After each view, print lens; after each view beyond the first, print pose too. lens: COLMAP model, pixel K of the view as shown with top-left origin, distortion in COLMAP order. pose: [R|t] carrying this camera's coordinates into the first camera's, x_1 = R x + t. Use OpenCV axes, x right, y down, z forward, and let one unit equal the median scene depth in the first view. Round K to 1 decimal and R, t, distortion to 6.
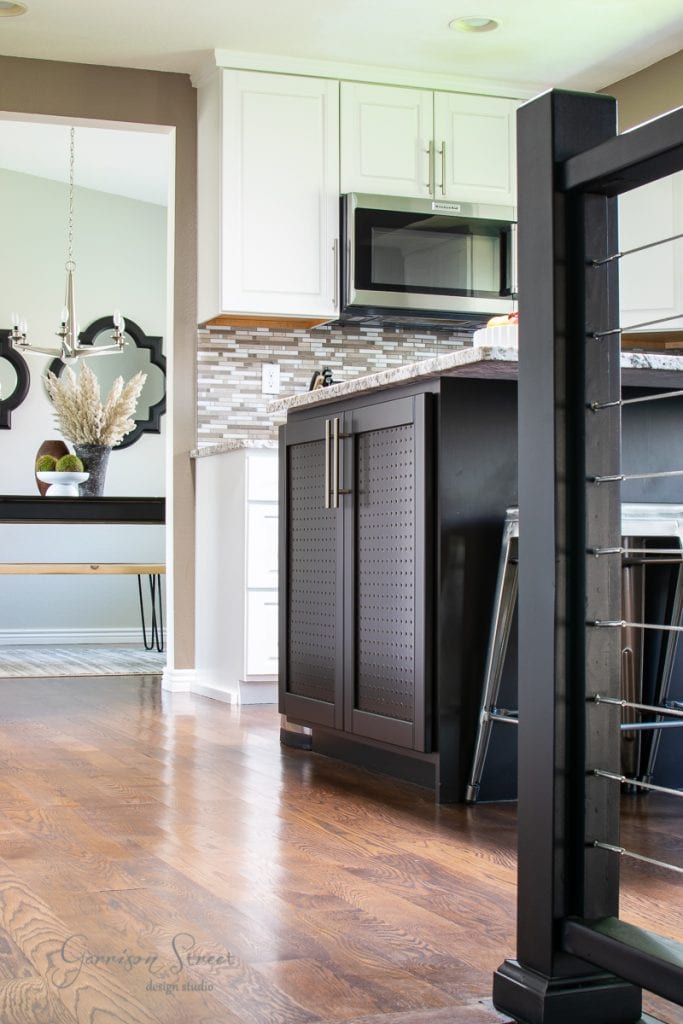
lens RADIAL K [[1732.3, 0, 344.4], [0, 1732.3, 522.2], [0, 0, 1]] dist [-0.138000, 0.000000]
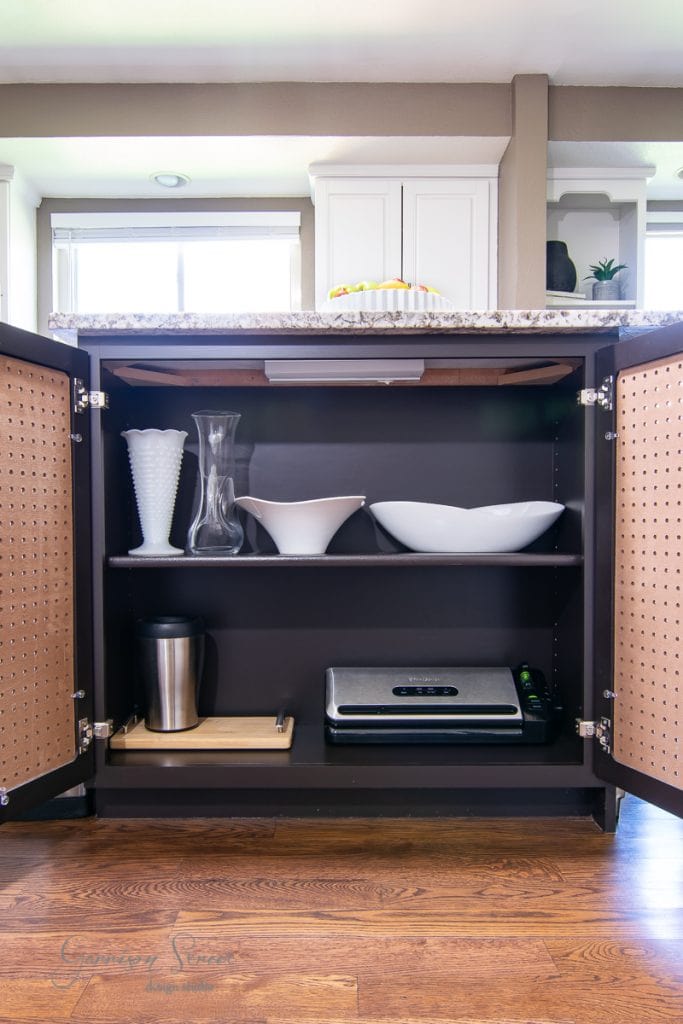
lens RADIAL K [[779.1, 0, 329.5], [0, 779.1, 561.3], [0, 0, 1]] dist [0.020412, -0.008448]
pose [[0.359462, -0.038763, 0.932354, -0.201760], [-0.020934, 0.998550, 0.049586, 0.005962], [-0.932925, -0.037342, 0.358129, 0.564916]]
